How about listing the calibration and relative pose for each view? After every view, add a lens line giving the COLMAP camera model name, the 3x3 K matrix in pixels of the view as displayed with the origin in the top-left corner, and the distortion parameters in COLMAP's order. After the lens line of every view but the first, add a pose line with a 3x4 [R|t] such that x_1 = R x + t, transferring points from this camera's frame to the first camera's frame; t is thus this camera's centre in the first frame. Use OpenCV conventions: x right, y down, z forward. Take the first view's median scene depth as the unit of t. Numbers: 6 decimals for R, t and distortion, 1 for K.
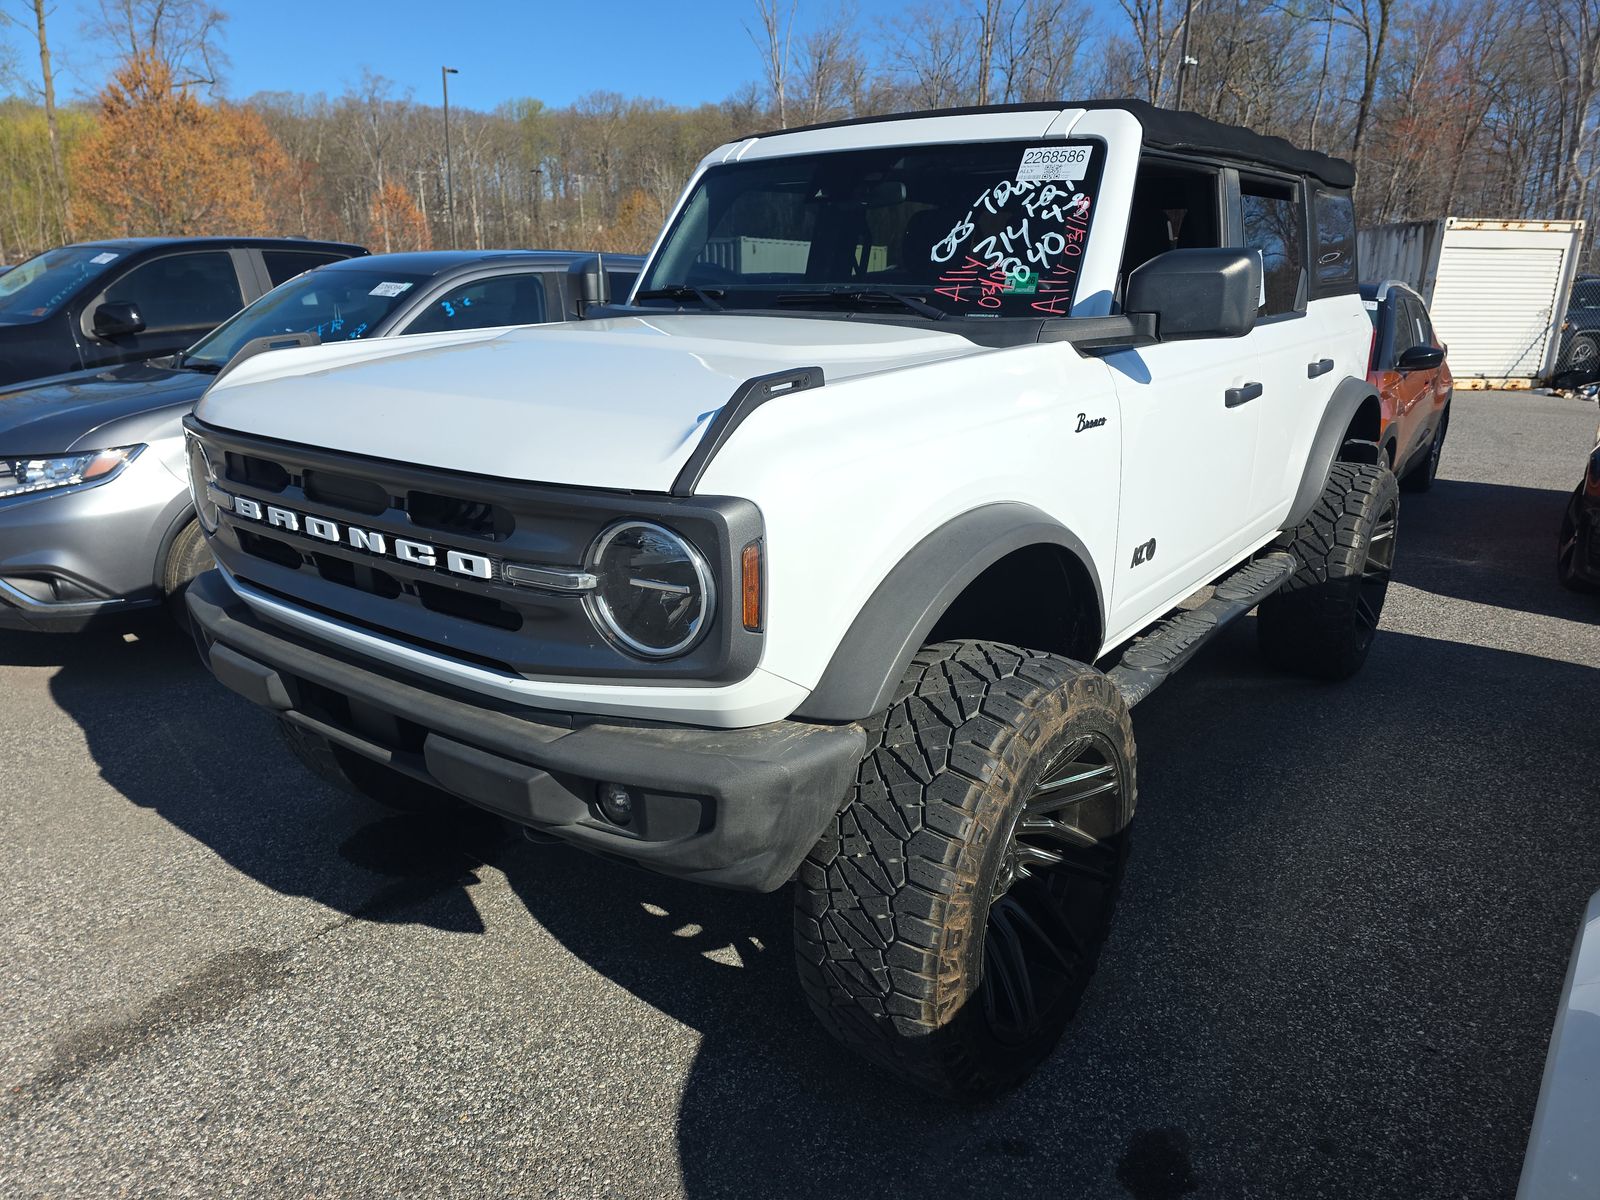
lens RADIAL K [[1065.3, 0, 803.1], [0, 1065.3, 629.4], [0, 0, 1]] dist [0.040033, -0.035698]
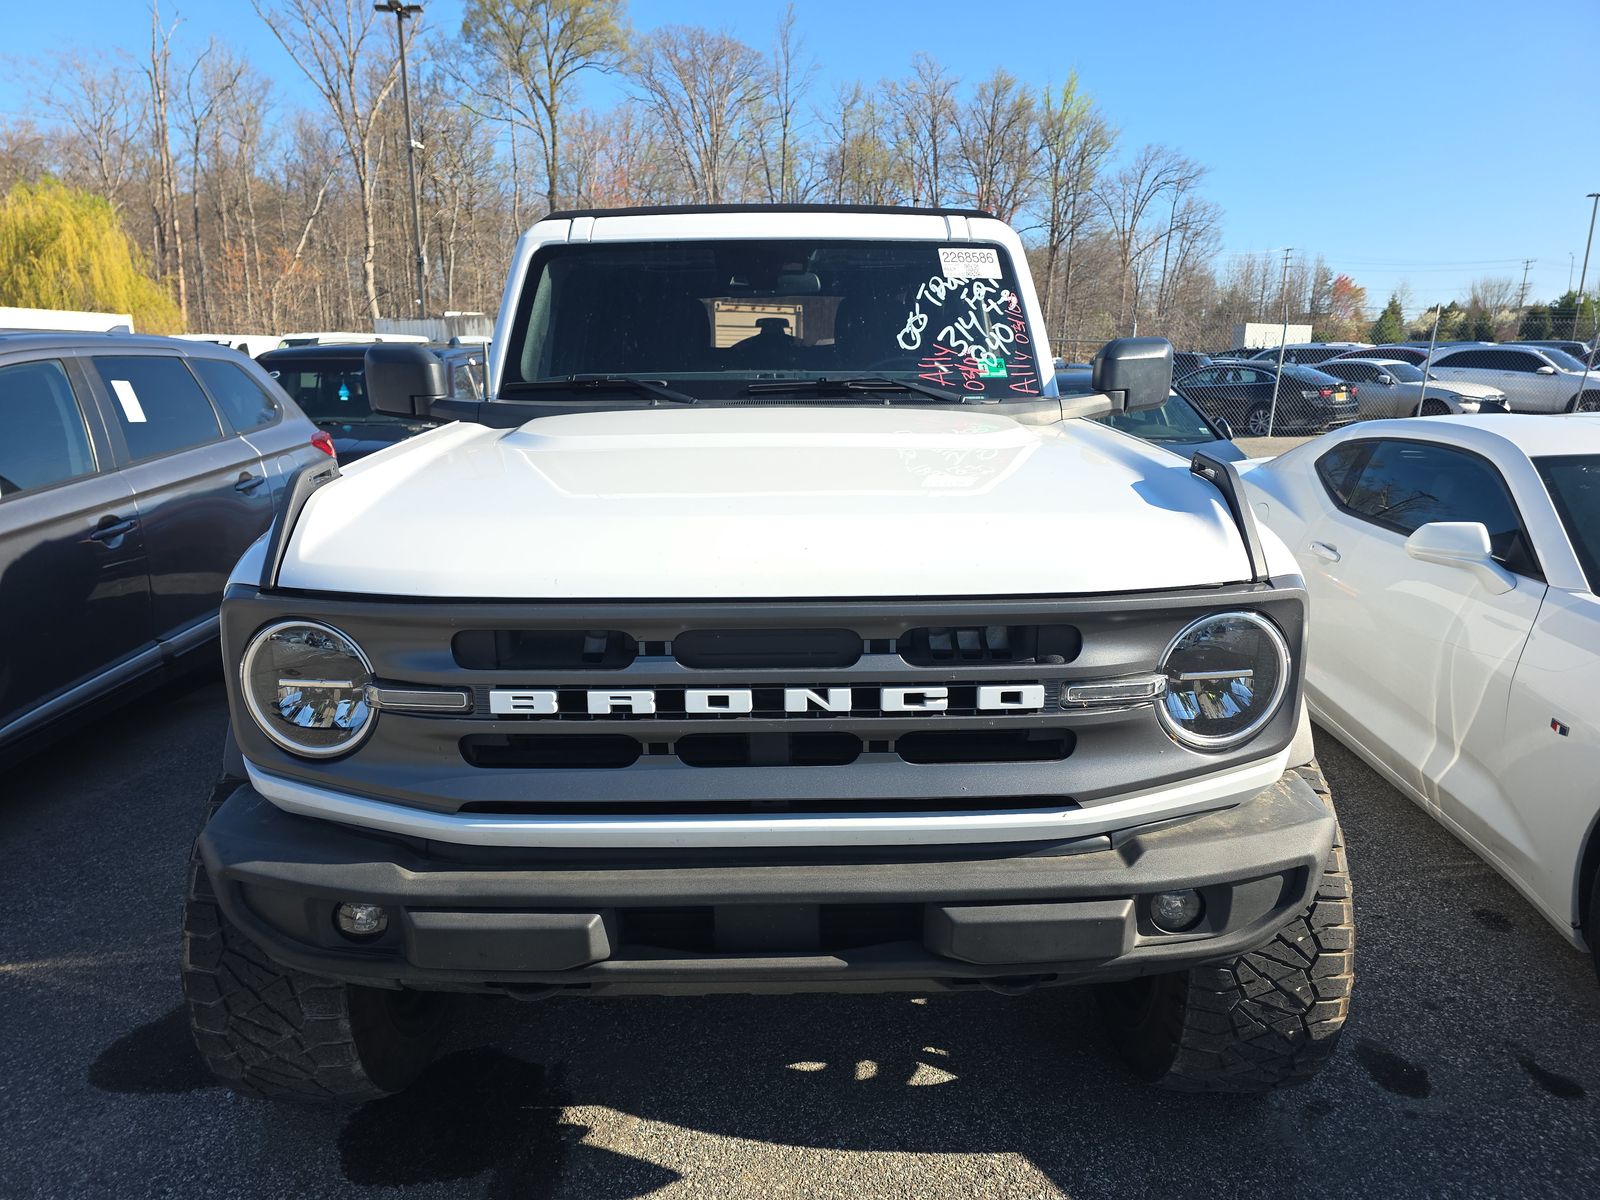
lens RADIAL K [[1063.5, 0, 795.7], [0, 1063.5, 613.2], [0, 0, 1]] dist [0.042589, -0.037810]
pose [[0.789258, -0.157349, 0.593560, -0.633679], [0.201284, 0.979500, -0.007988, -0.103430], [-0.580135, 0.125778, 0.804750, 0.252663]]
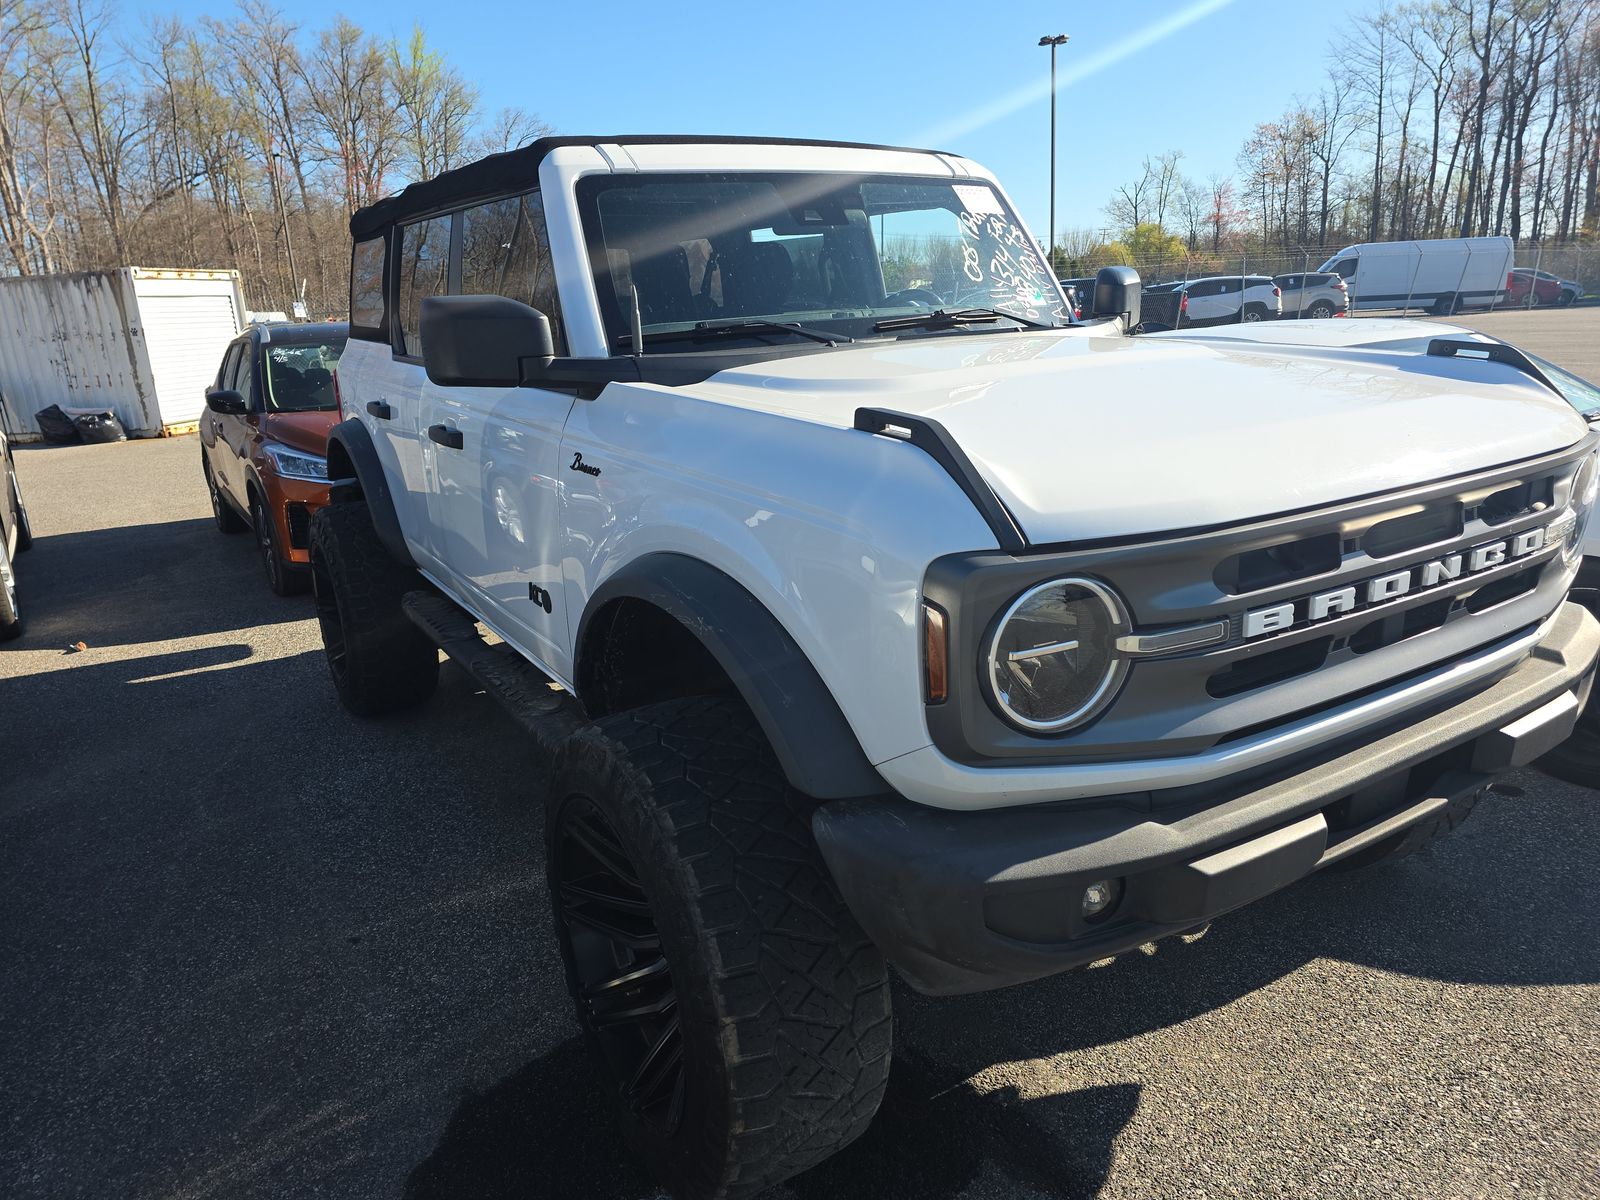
lens RADIAL K [[1057.3, 0, 800.5], [0, 1057.3, 599.2], [0, 0, 1]] dist [0.036541, -0.031420]
pose [[0.362047, -0.277096, 0.890022, -1.004329], [0.336536, 0.929254, 0.152413, -0.270201], [-0.869290, 0.244344, 0.429686, 0.777028]]
